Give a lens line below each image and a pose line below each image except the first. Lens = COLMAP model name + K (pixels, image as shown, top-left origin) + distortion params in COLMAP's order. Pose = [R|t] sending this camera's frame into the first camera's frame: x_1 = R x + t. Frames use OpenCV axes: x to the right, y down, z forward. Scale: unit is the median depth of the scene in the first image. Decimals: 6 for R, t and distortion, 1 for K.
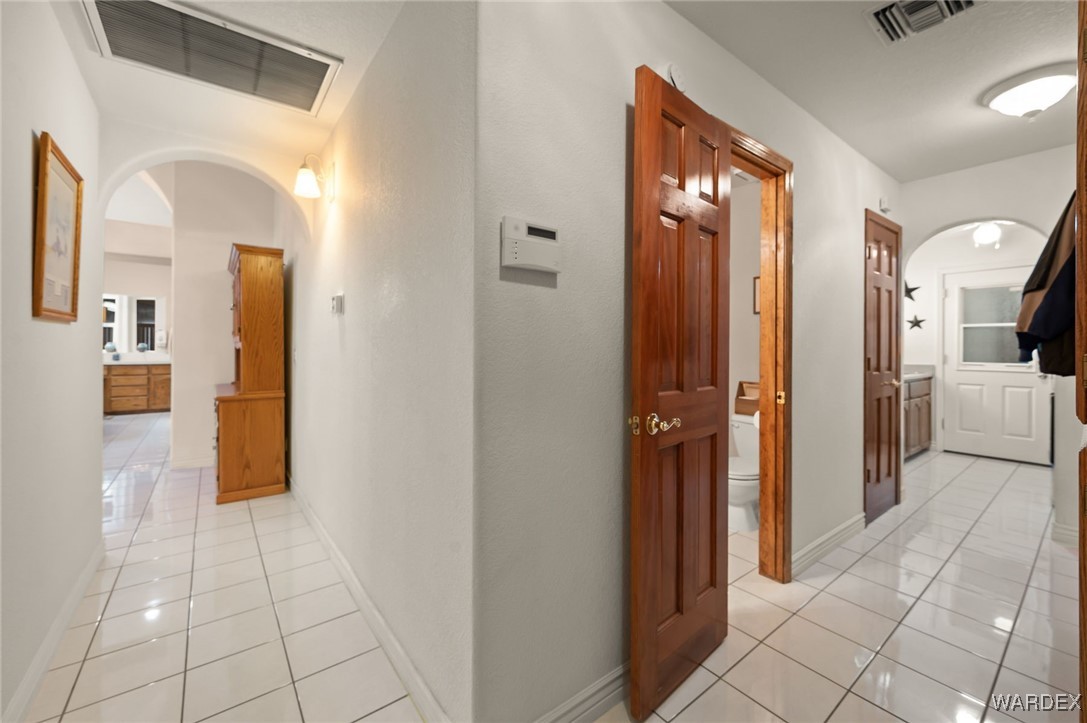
lens RADIAL K [[432.9, 0, 542.6], [0, 432.9, 348.0], [0, 0, 1]] dist [-0.000568, 0.000199]
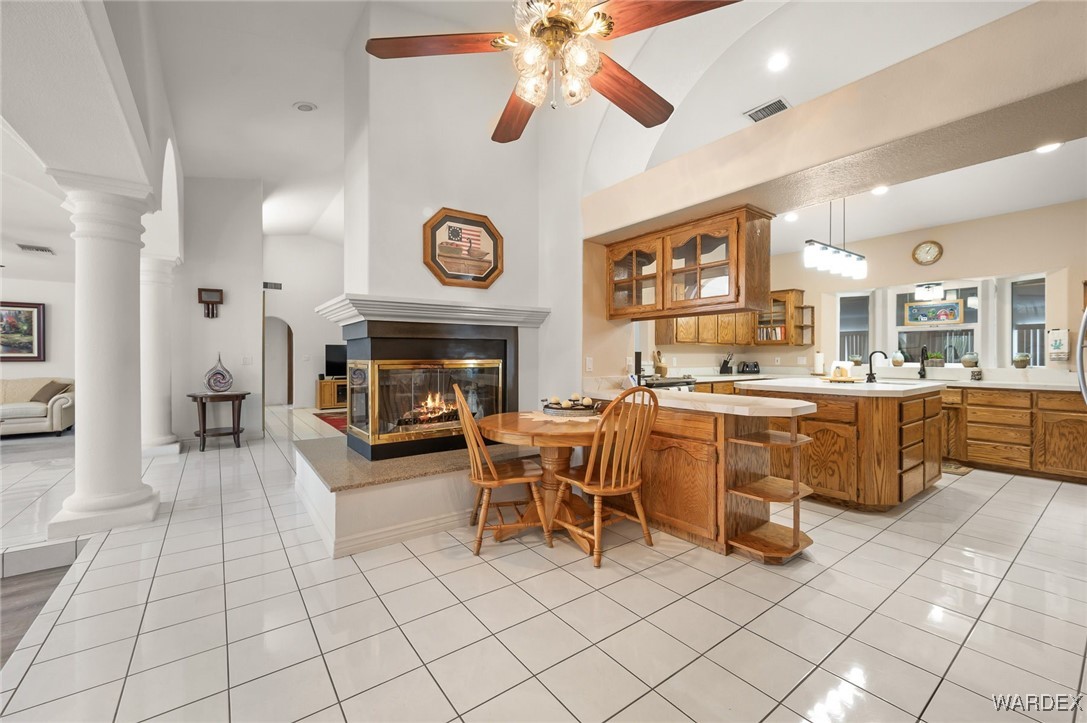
lens RADIAL K [[432.9, 0, 549.6], [0, 432.9, 358.2], [0, 0, 1]] dist [-0.000568, 0.000199]
pose [[-0.016267, -0.002404, -0.999865, -0.325185], [-0.001750, 0.999996, -0.002375, -0.001389], [0.999866, 0.001711, -0.016271, 0.367370]]
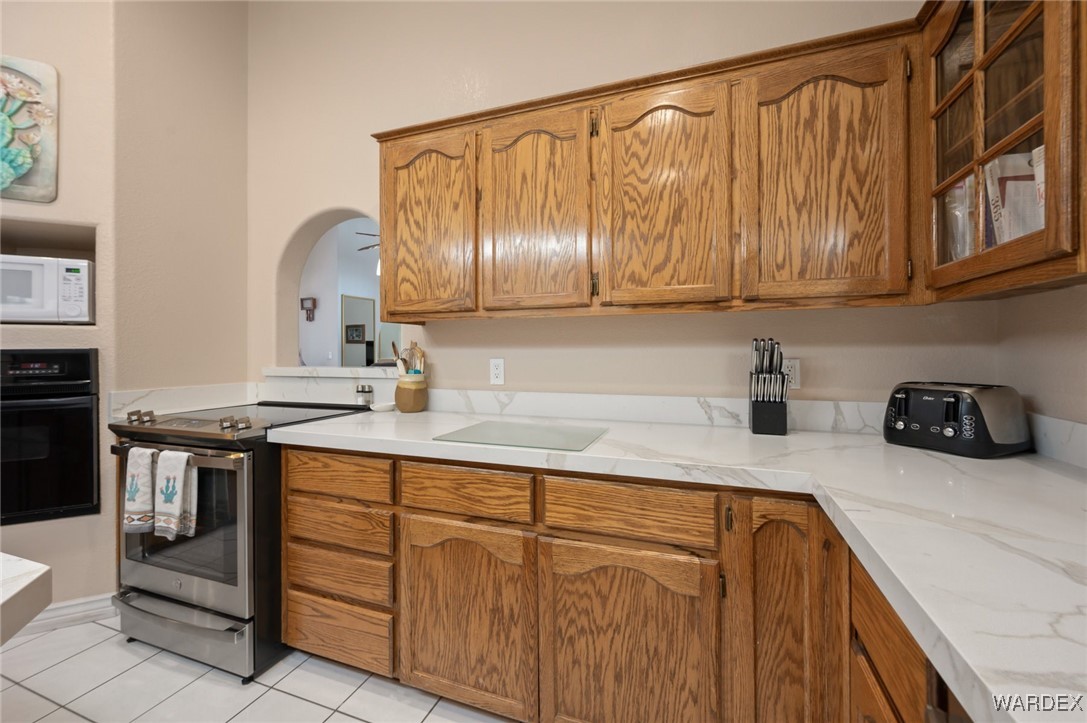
lens RADIAL K [[432.9, 0, 548.6], [0, 432.9, 347.9], [0, 0, 1]] dist [-0.000568, 0.000199]
pose [[-0.843188, -0.003503, -0.537607, -1.004108], [-0.001094, 0.999988, -0.004800, -0.010963], [0.537617, -0.003459, -0.843182, 0.825544]]
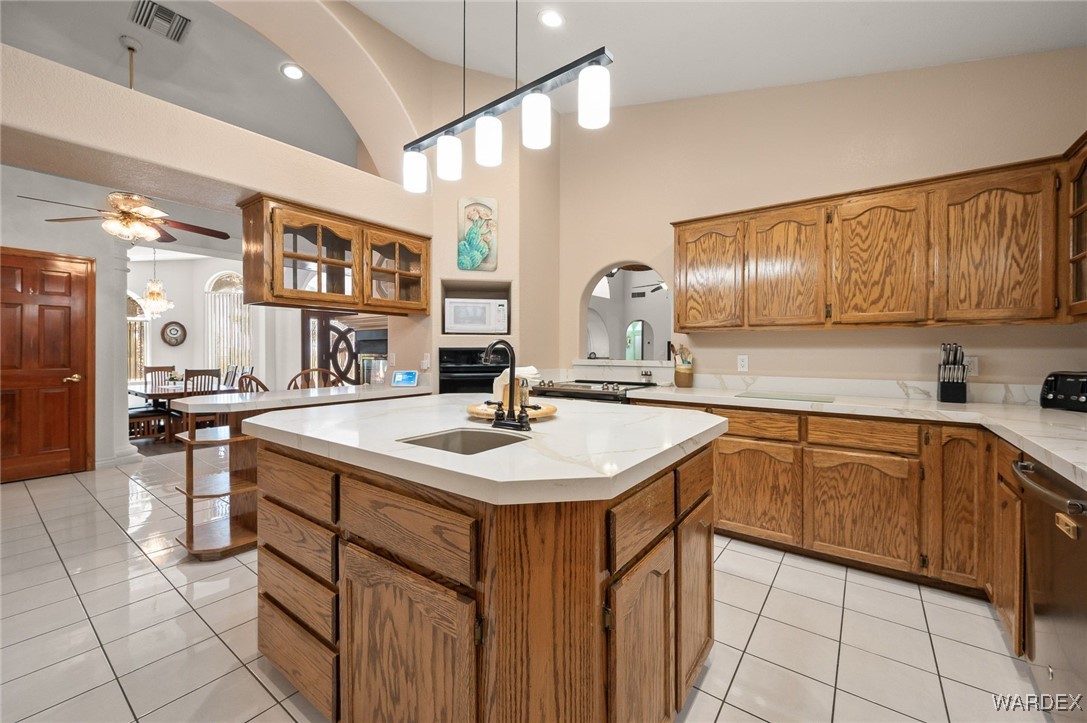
lens RADIAL K [[432.9, 0, 544.4], [0, 432.9, 352.0], [0, 0, 1]] dist [-0.000568, 0.000199]
pose [[-0.959791, -0.006549, -0.280638, -0.816683], [-0.008169, 0.999956, 0.004604, -0.008894], [0.280595, 0.006711, -0.959803, 0.934336]]
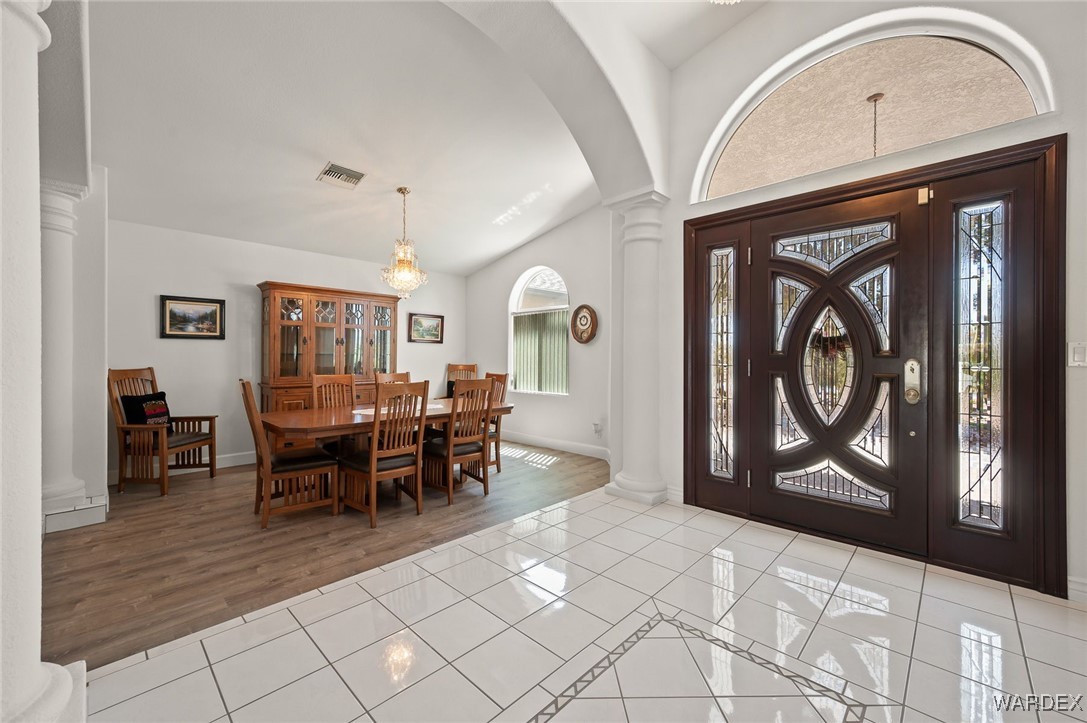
lens RADIAL K [[432.9, 0, 540.3], [0, 432.9, 353.6], [0, 0, 1]] dist [-0.000568, 0.000199]
pose [[-0.133114, -0.004498, 0.991090, -0.906862], [0.000719, 0.999989, 0.004635, 0.002500], [-0.991100, 0.001330, -0.133110, -0.192913]]
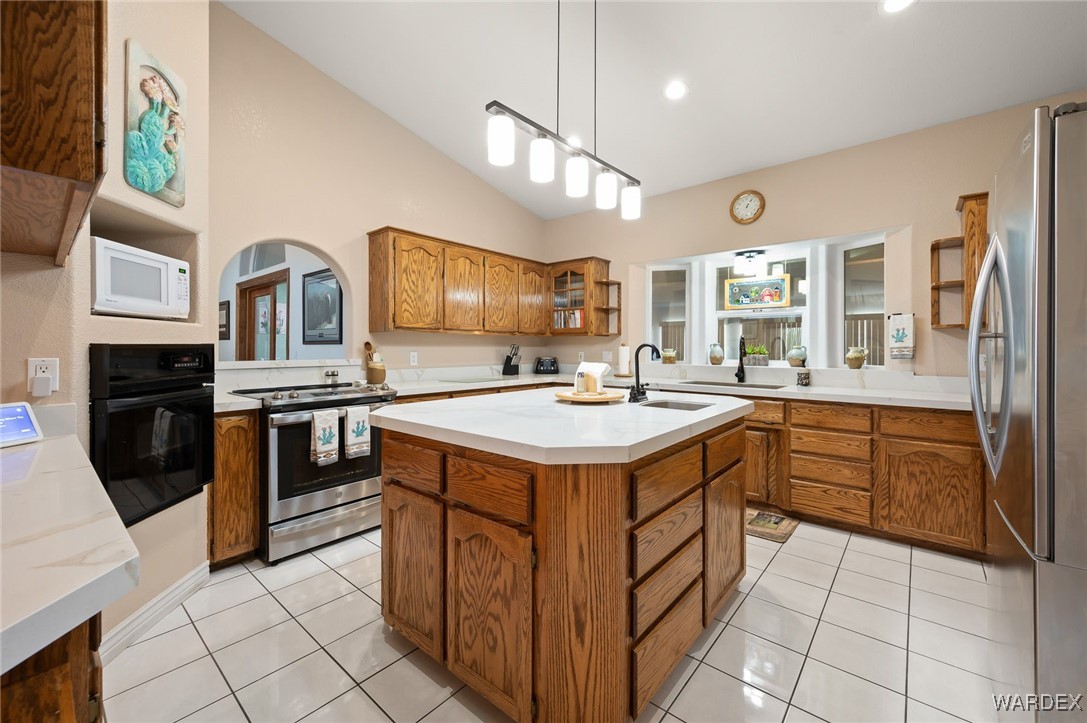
lens RADIAL K [[432.9, 0, 547.9], [0, 432.9, 348.5], [0, 0, 1]] dist [-0.000568, 0.000199]
pose [[0.211327, -0.004139, -0.977407, -0.588244], [-0.002075, 0.999987, -0.004683, -0.007662], [0.977413, 0.003018, 0.211316, 0.629872]]
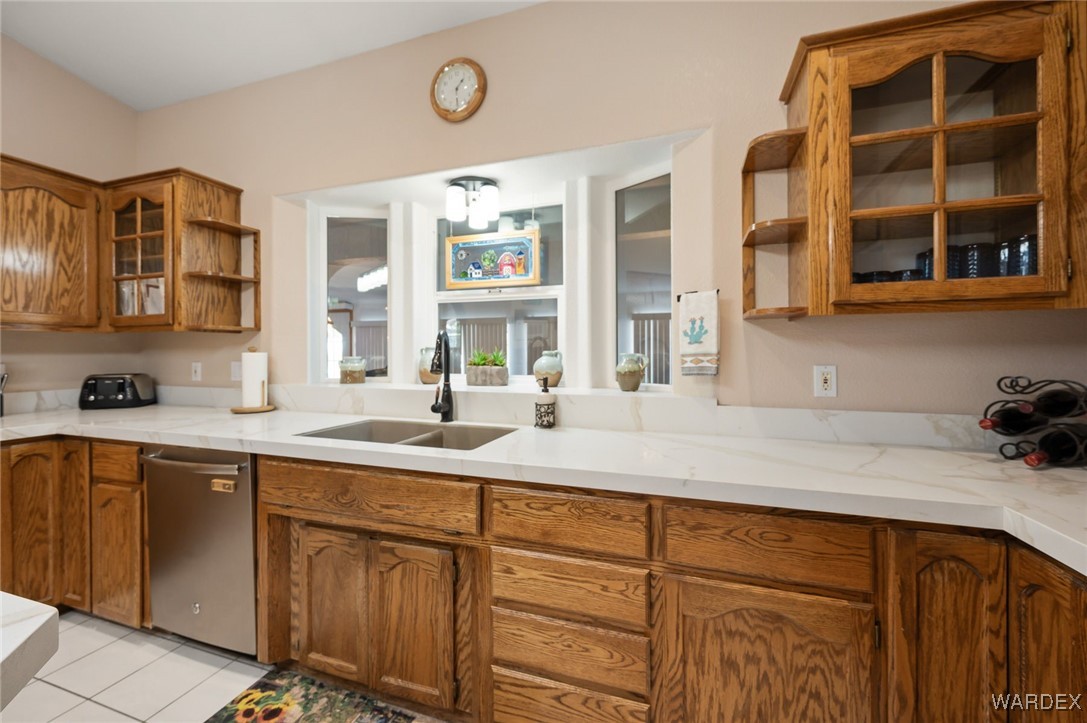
lens RADIAL K [[432.9, 0, 545.5], [0, 432.9, 353.1], [0, 0, 1]] dist [-0.000568, 0.000199]
pose [[0.561719, -0.003456, -0.827321, -0.775205], [0.004822, 0.999988, -0.000903, -0.011797], [0.827314, -0.003482, 0.561729, 0.850758]]
